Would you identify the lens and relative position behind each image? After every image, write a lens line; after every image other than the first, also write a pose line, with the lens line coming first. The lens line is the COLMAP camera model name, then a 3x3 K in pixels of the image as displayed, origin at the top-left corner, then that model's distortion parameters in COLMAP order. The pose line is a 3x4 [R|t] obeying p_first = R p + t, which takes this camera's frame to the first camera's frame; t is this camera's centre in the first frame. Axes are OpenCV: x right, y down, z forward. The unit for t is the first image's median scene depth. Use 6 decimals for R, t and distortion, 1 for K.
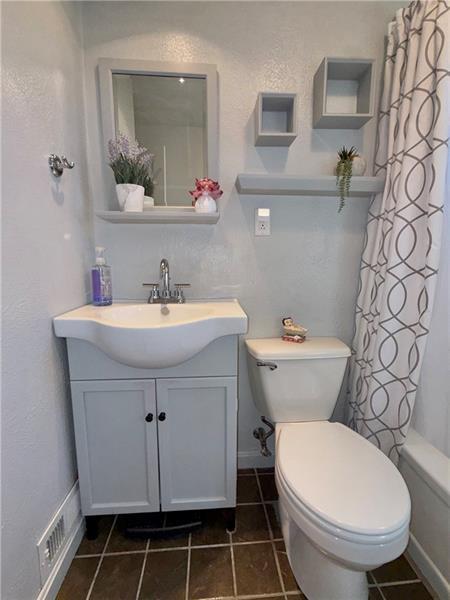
lens RADIAL K [[253.4, 0, 225.7], [0, 253.4, 299.0], [0, 0, 1]] dist [0.001000, -0.001043]
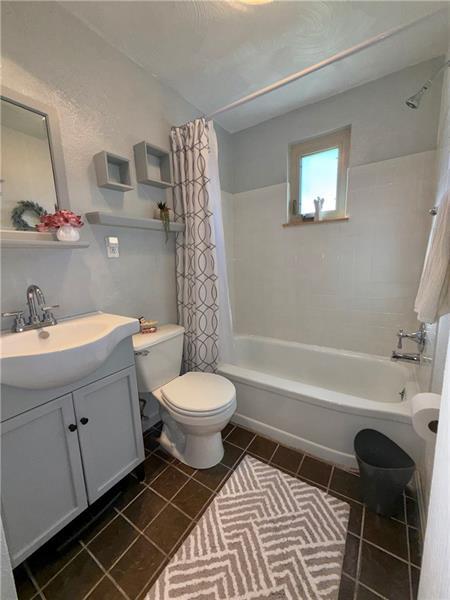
lens RADIAL K [[242.2, 0, 225.0], [0, 242.2, 300.4], [0, 0, 1]] dist [-0.001842, -0.000348]
pose [[0.613259, -0.157431, 0.774034, -0.551759], [0.150397, 0.985282, 0.081238, -0.063176], [-0.775432, 0.066593, 0.627910, -0.203434]]
